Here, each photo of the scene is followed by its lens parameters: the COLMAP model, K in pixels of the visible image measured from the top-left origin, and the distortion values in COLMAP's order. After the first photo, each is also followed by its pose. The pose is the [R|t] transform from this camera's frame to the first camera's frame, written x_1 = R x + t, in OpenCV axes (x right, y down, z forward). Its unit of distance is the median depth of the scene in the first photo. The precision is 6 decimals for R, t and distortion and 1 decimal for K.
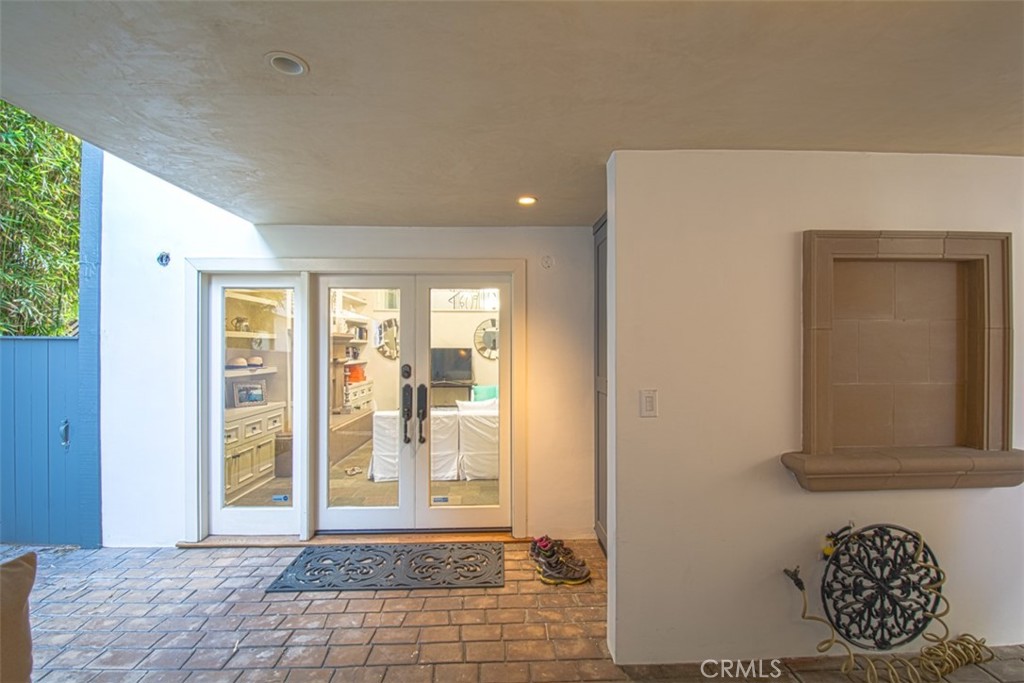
lens RADIAL K [[452.2, 0, 519.0], [0, 452.2, 348.5], [0, 0, 1]] dist [0.018992, -0.025468]
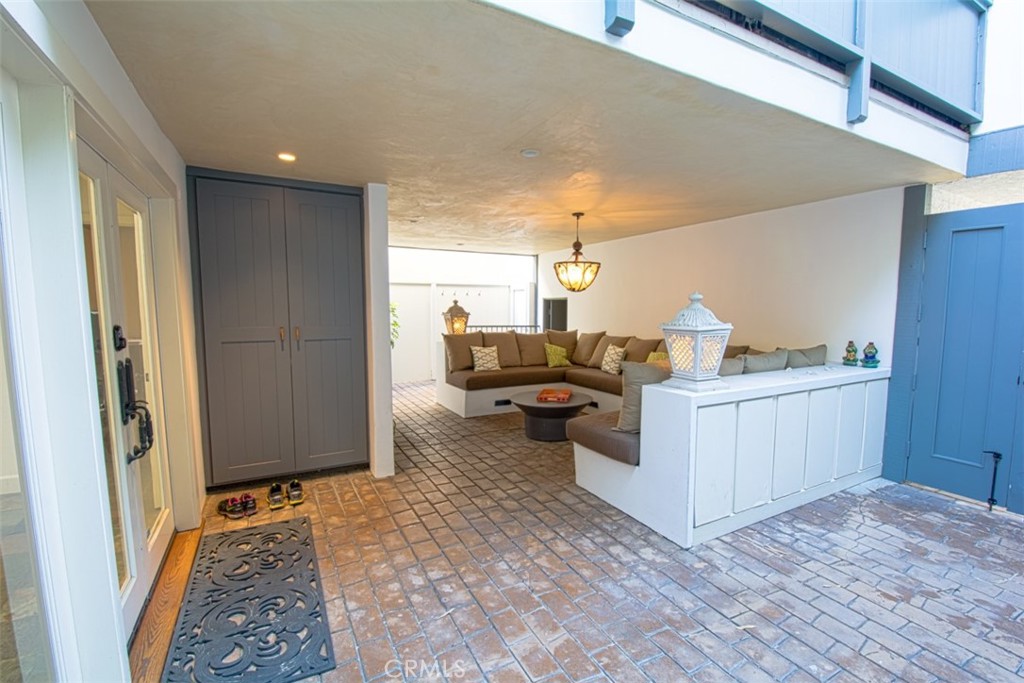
lens RADIAL K [[452.2, 0, 519.0], [0, 452.2, 348.5], [0, 0, 1]] dist [0.018992, -0.025468]
pose [[-0.451311, -0.085072, 0.888302, -1.004049], [-0.000028, 0.995447, 0.095319, 0.011053], [-0.892367, 0.042993, -0.449259, 0.851706]]
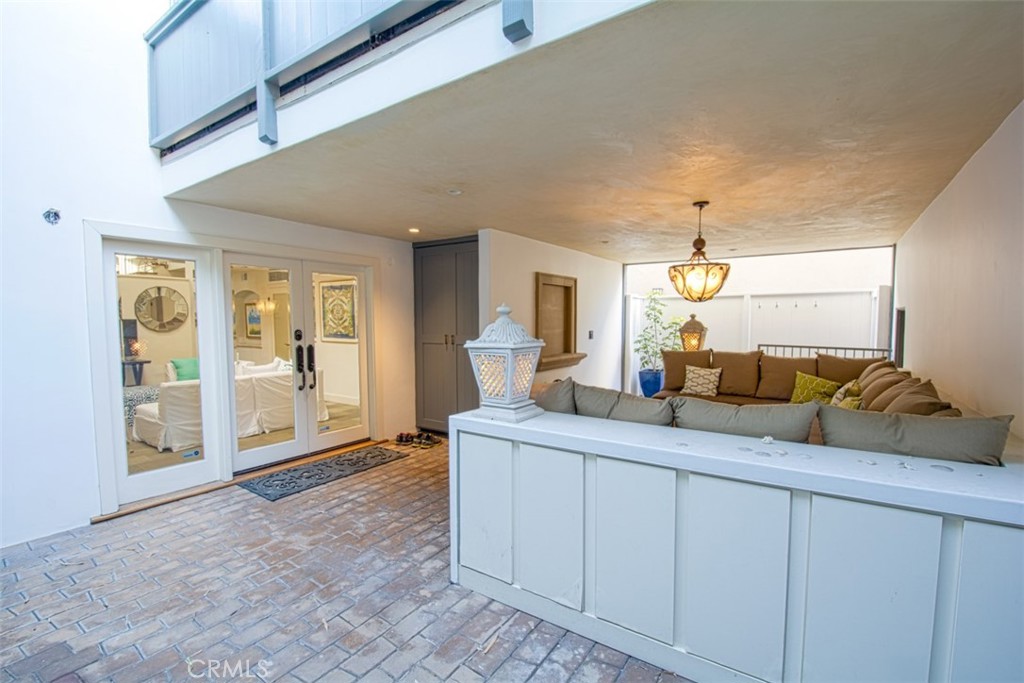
lens RADIAL K [[452.2, 0, 519.0], [0, 452.2, 348.5], [0, 0, 1]] dist [0.018992, -0.025468]
pose [[0.585457, -0.049853, 0.809169, -0.971858], [0.003815, 0.998266, 0.058743, 0.016230], [-0.810694, -0.031305, 0.584632, -0.279131]]
